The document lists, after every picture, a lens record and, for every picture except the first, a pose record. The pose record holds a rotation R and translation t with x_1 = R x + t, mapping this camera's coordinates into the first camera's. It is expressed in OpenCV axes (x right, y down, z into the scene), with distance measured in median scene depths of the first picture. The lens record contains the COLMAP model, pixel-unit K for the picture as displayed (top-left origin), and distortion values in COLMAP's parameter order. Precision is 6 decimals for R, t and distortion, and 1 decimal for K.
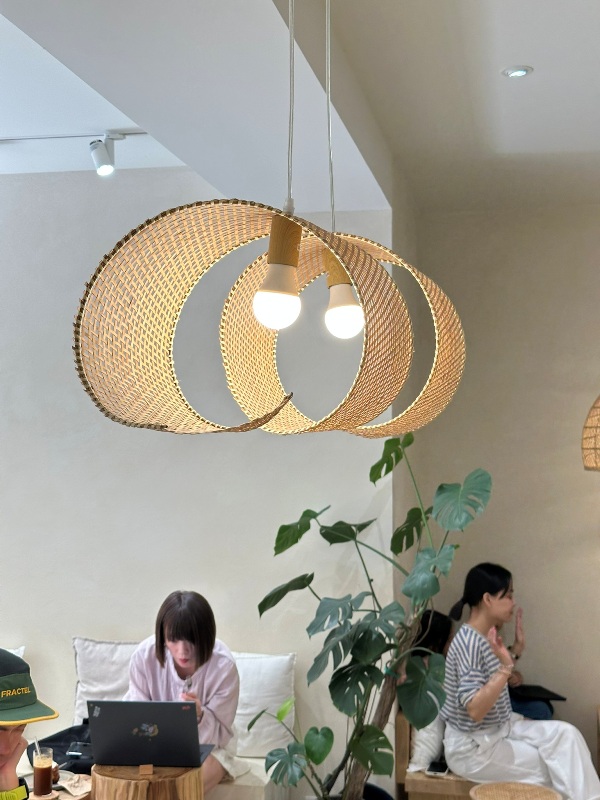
lens RADIAL K [[1112.5, 0, 300.0], [0, 1112.5, 400.0], [0, 0, 1]] dist [0.076172, -0.025496]
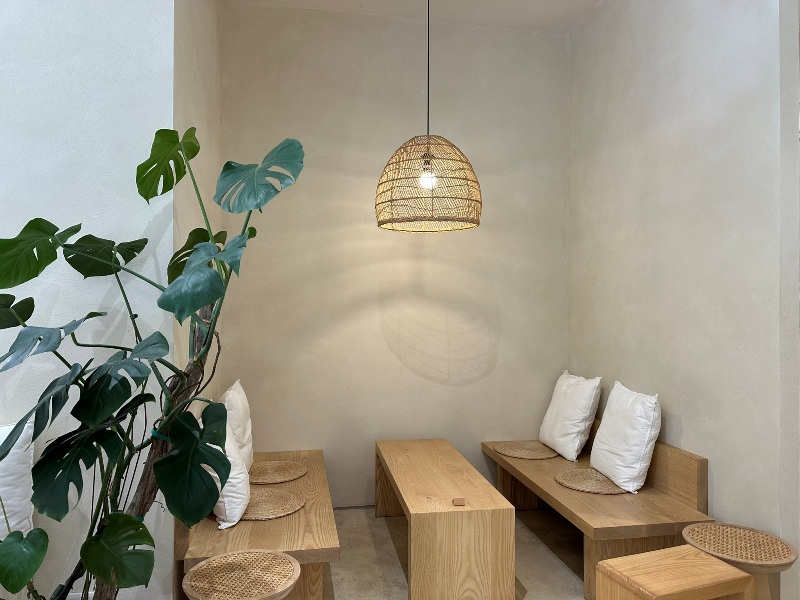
lens RADIAL K [[568.4, 0, 400.0], [0, 568.4, 300.0], [0, 0, 1]] dist [0.009243, -0.003231]
pose [[0.923469, 0.009431, 0.383558, 0.081427], [-0.019707, 0.999544, 0.022871, 0.138367], [-0.383168, -0.028680, 0.923233, 0.578466]]
